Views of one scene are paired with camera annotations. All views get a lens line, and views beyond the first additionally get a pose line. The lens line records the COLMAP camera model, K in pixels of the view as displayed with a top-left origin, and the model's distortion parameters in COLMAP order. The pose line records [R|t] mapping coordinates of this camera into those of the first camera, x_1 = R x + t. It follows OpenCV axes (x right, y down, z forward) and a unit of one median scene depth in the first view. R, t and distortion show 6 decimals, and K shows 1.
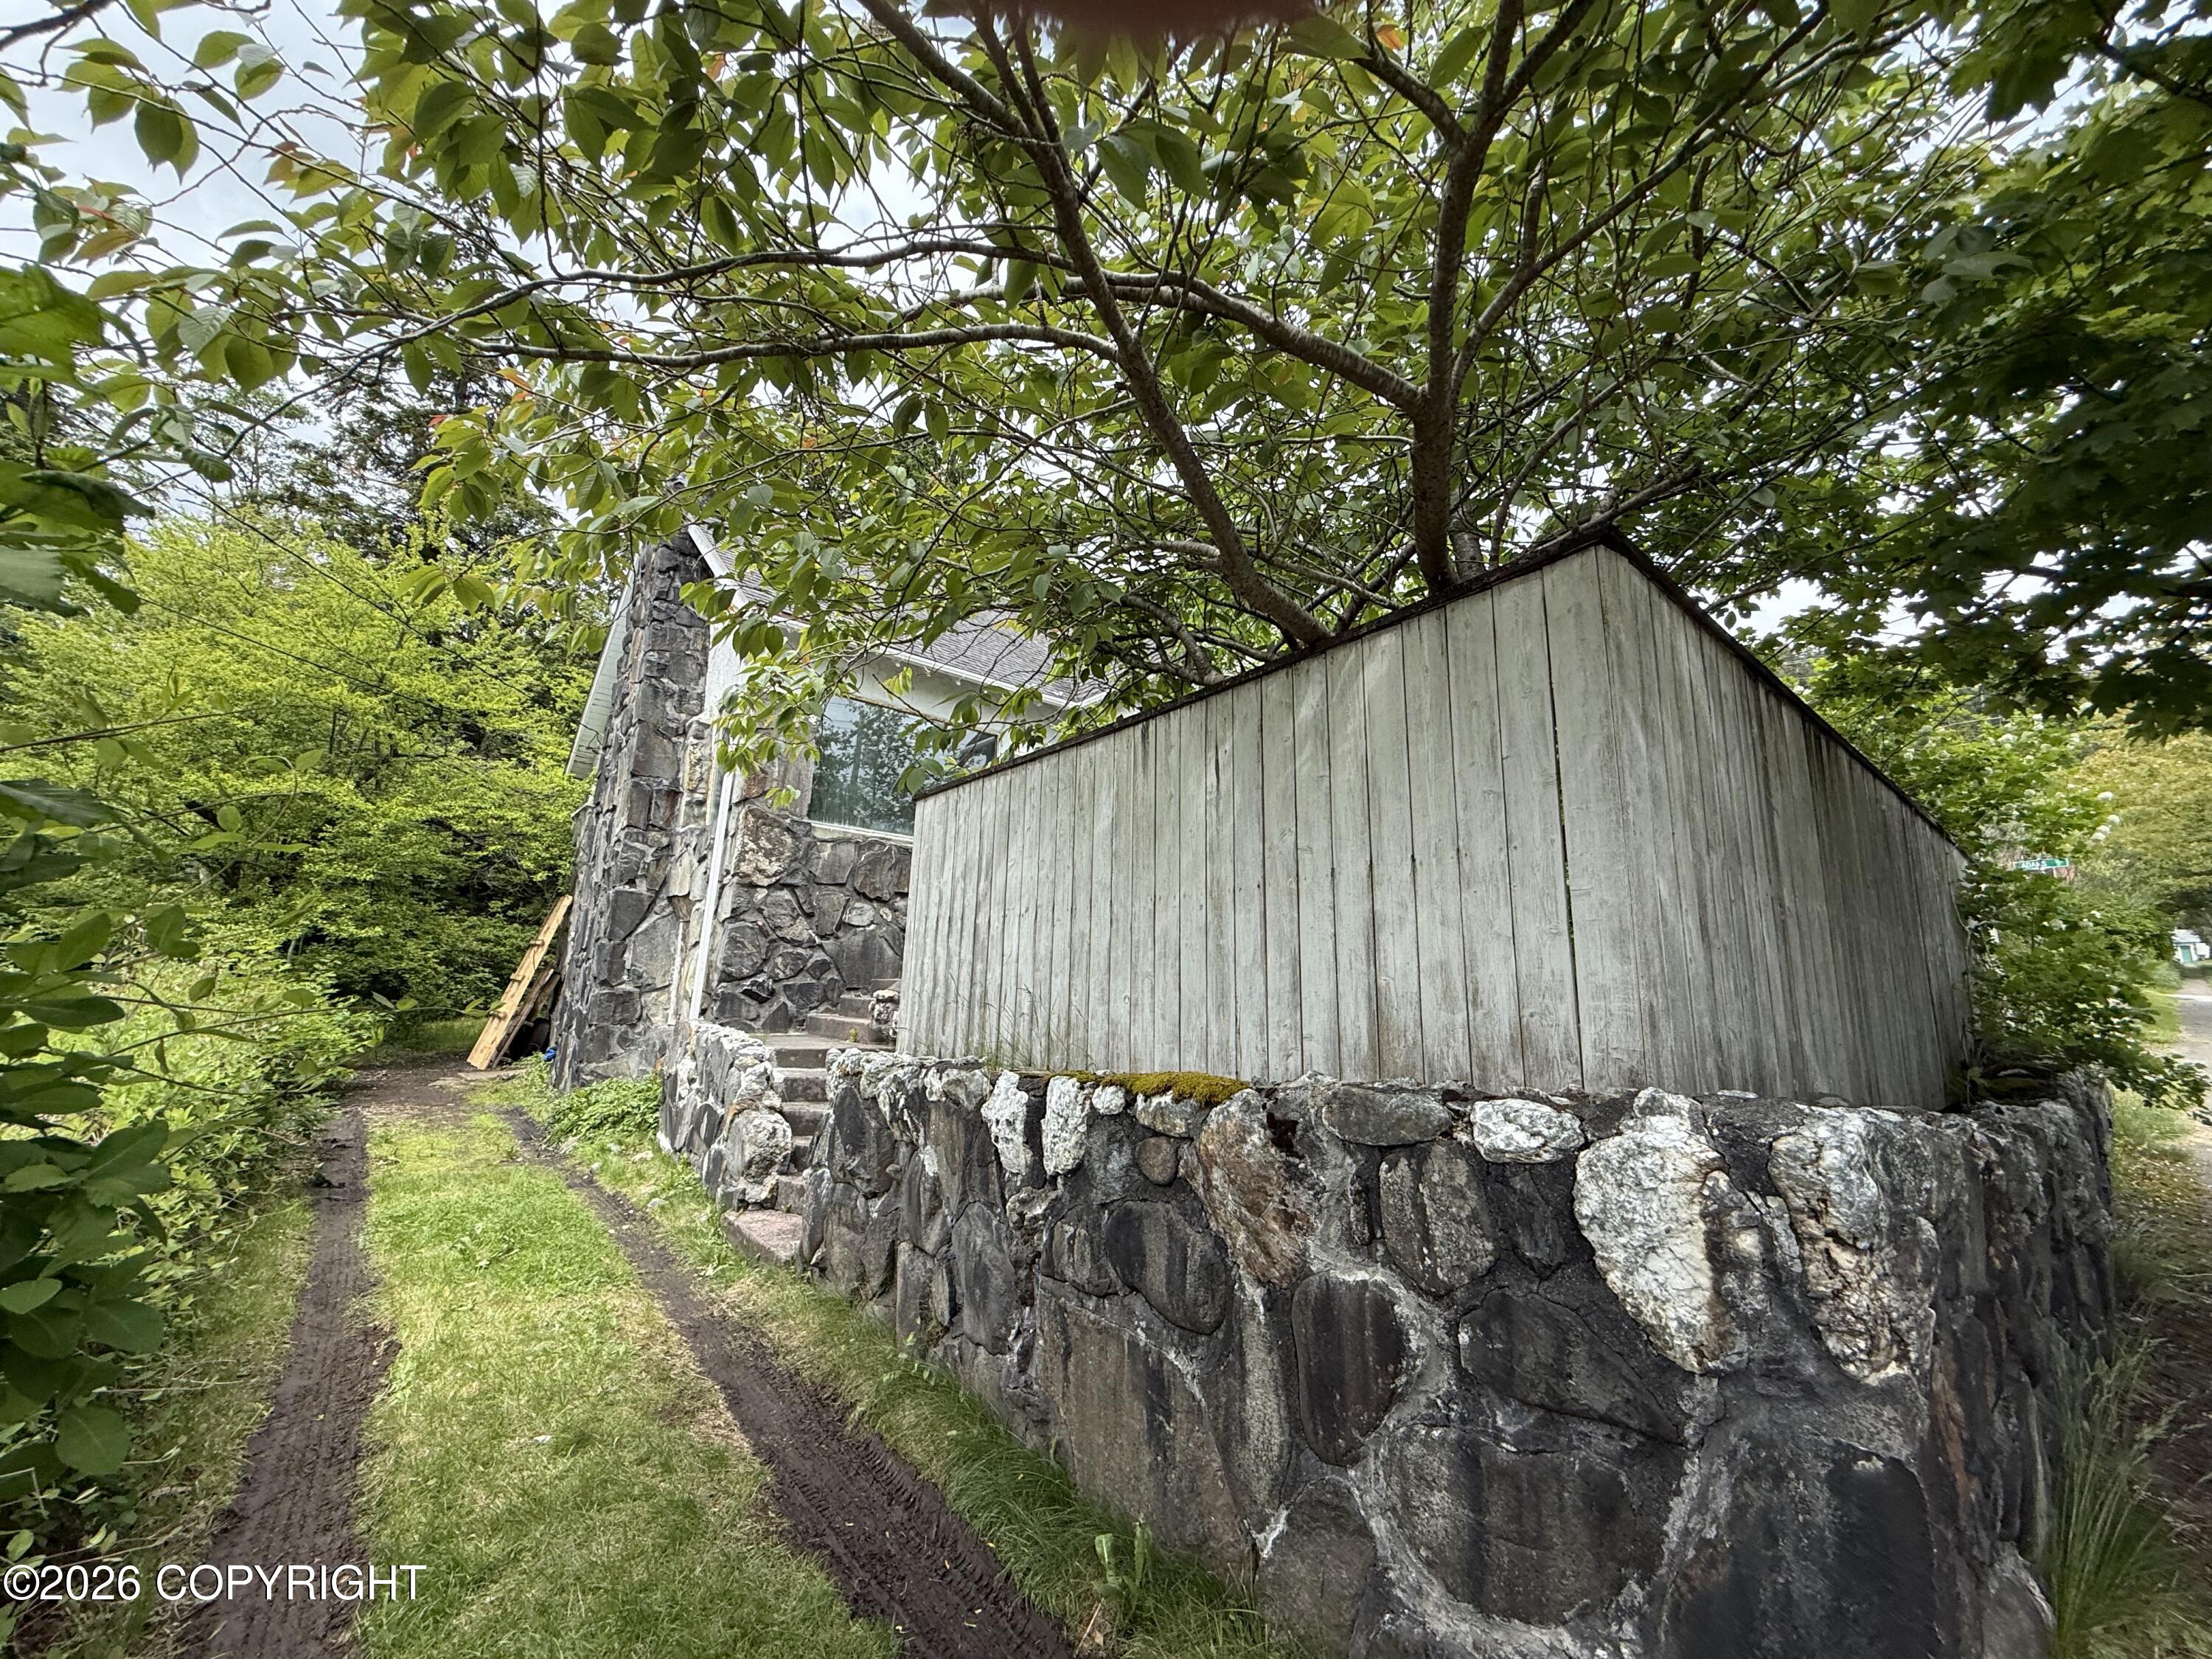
lens RADIAL K [[878.9, 0, 1094.2], [0, 878.9, 821.7], [0, 0, 1]] dist [0.000982, -0.000126]
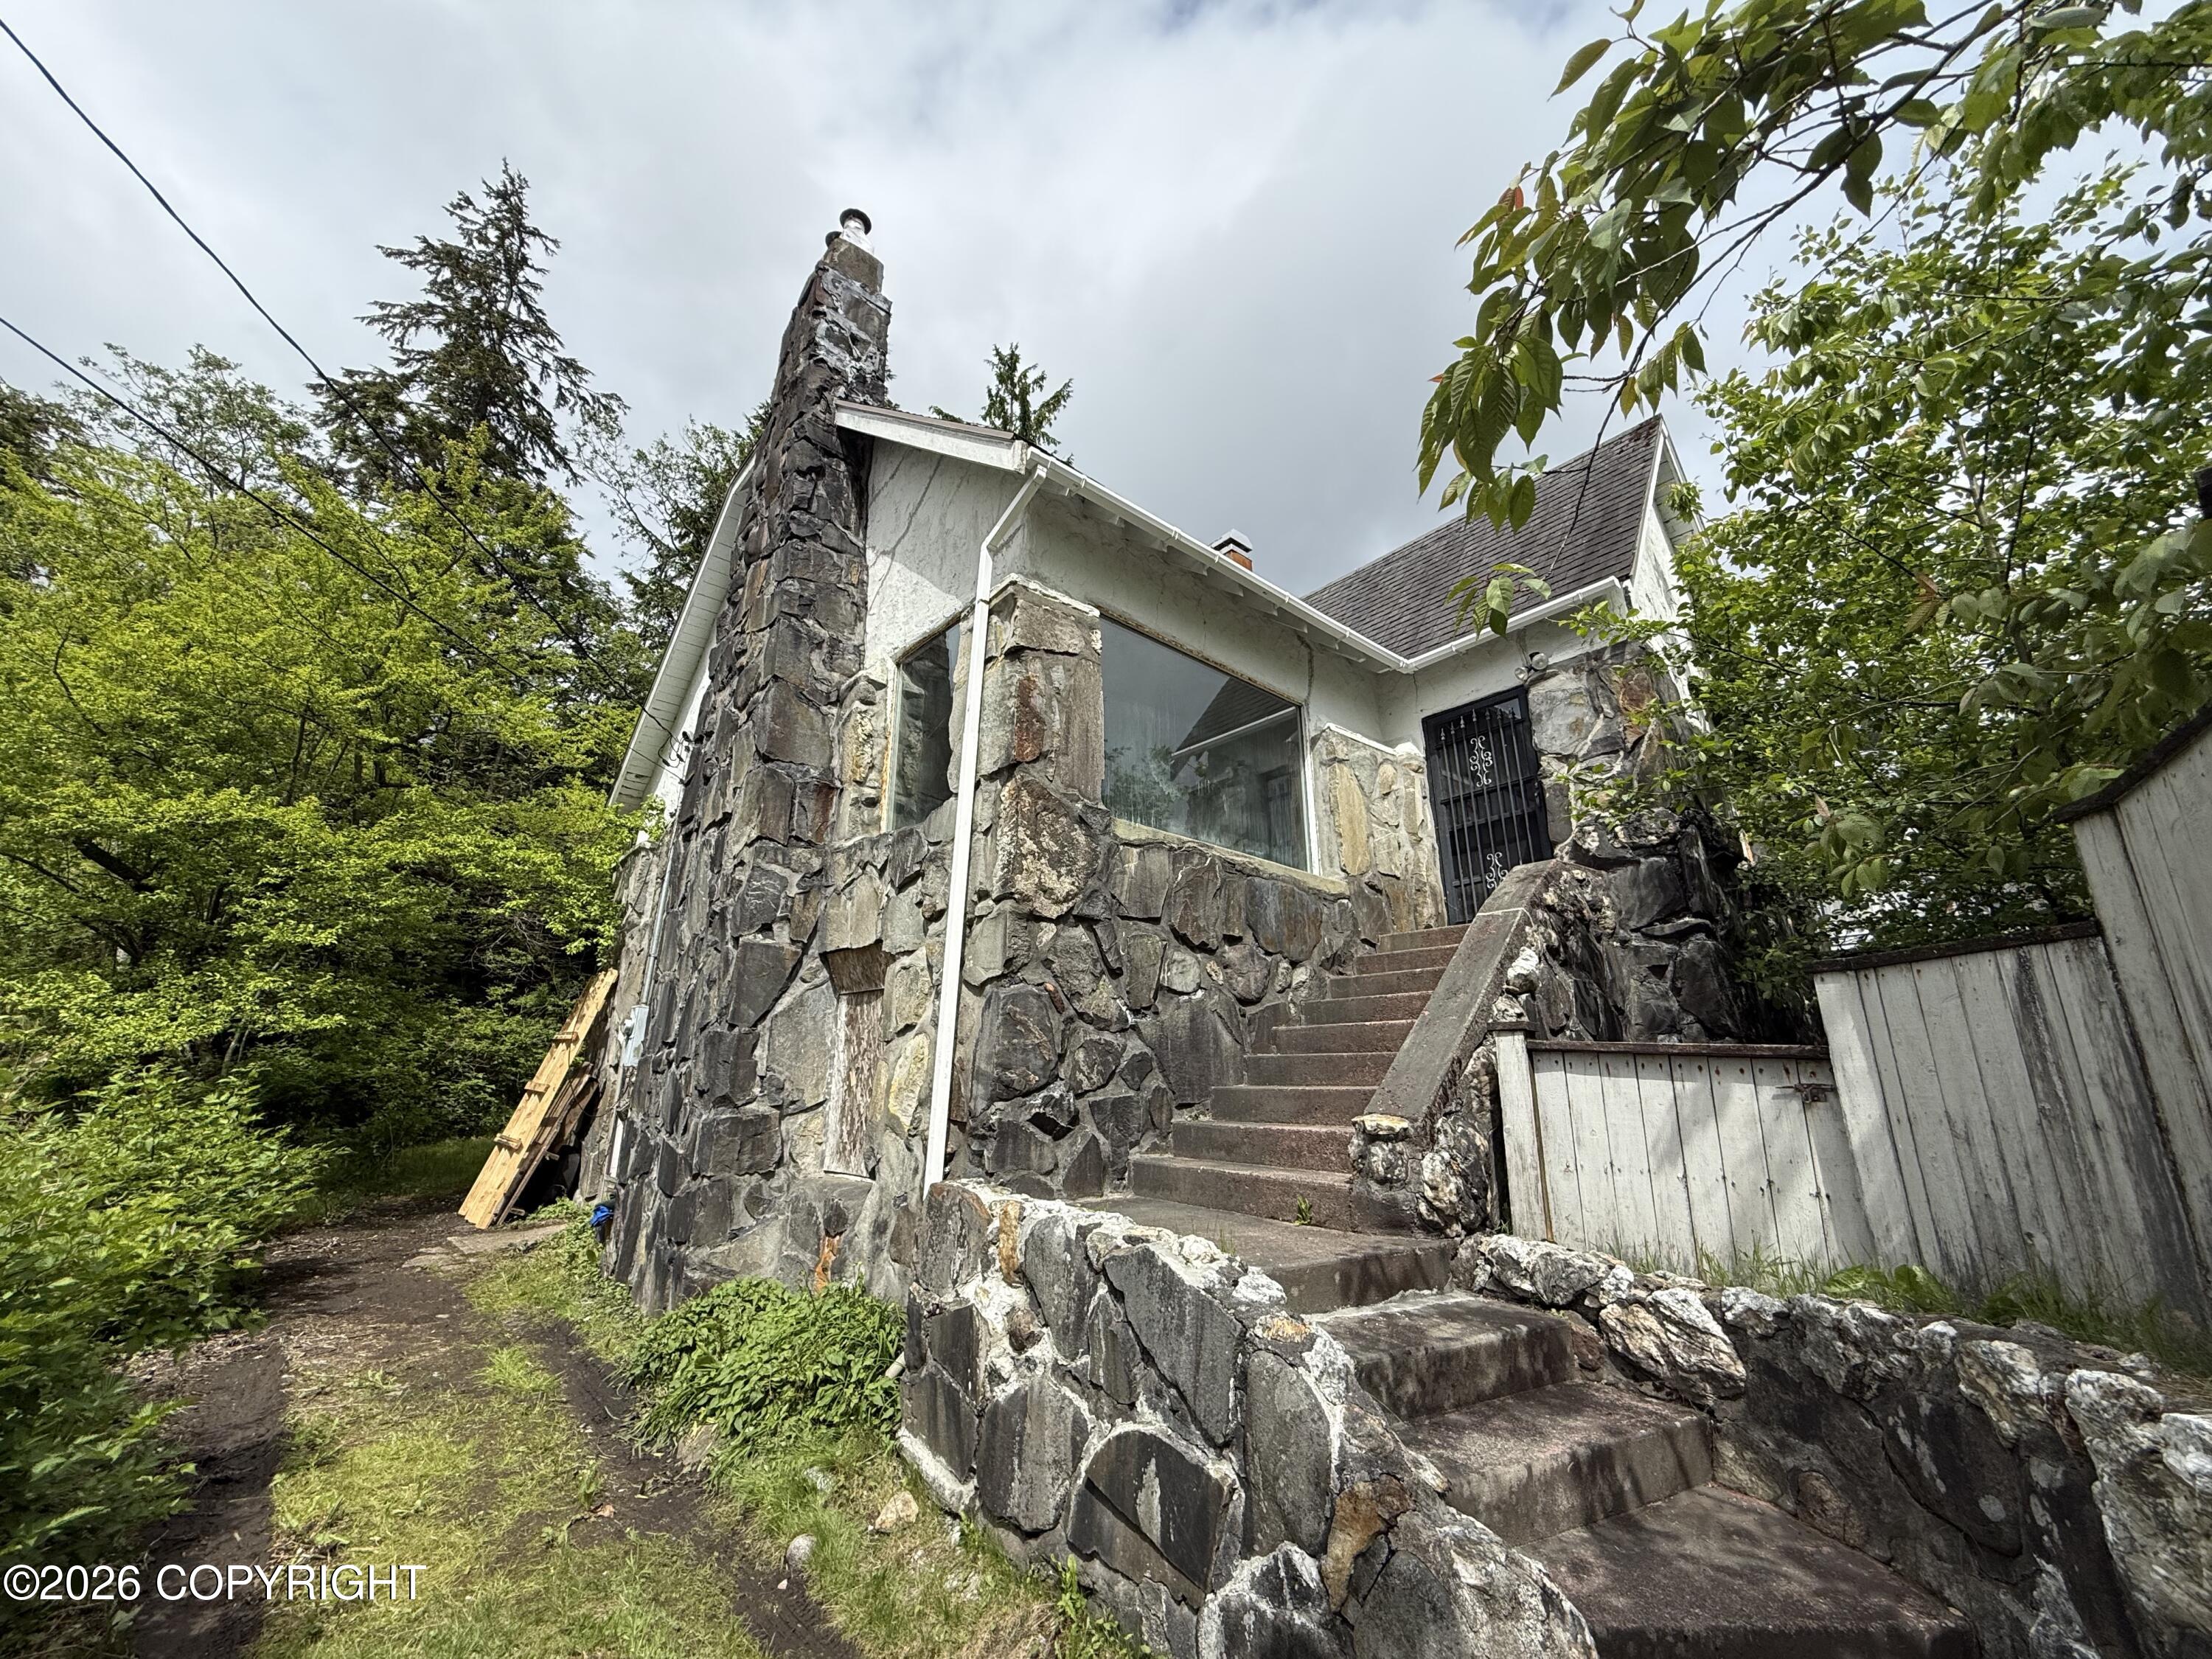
lens RADIAL K [[878.9, 0, 1098.3], [0, 878.9, 822.9], [0, 0, 1]] dist [0.000982, -0.000126]
pose [[0.999784, -0.012406, 0.016666, -0.303634], [0.013978, 0.995108, -0.097803, 0.058256], [-0.015371, 0.098015, 0.995066, 0.382536]]
